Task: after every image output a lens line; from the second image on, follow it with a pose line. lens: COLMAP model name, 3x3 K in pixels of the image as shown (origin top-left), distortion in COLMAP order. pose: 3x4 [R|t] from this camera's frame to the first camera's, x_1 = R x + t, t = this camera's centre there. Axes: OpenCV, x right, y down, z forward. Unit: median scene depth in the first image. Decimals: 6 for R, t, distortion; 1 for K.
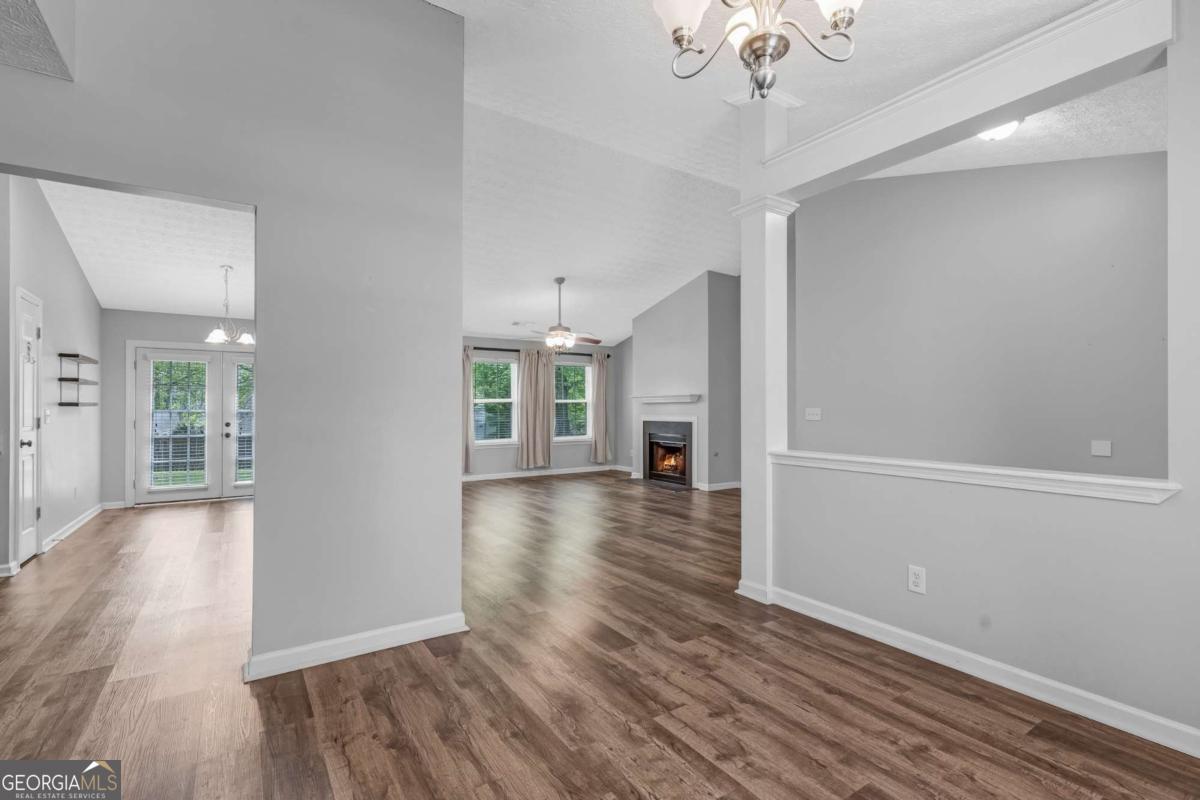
lens RADIAL K [[549.2, 0, 597.6], [0, 549.2, 409.2], [0, 0, 1]] dist [0.006261, -0.000162]
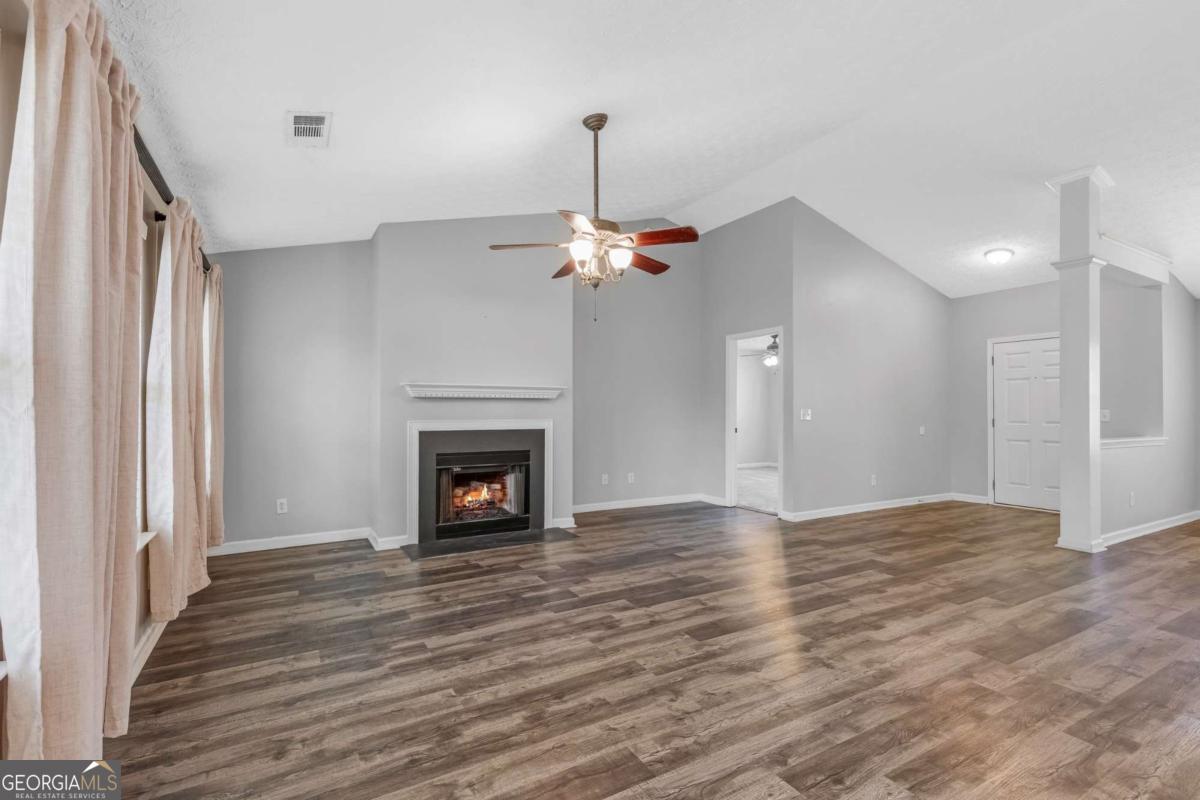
lens RADIAL K [[549.2, 0, 597.2], [0, 549.2, 407.1], [0, 0, 1]] dist [0.006261, -0.000162]
pose [[0.065083, 0.006757, 0.997857, -0.558438], [-0.003954, 0.999971, -0.006514, 0.001788], [-0.997872, -0.003522, 0.065108, 1.055659]]
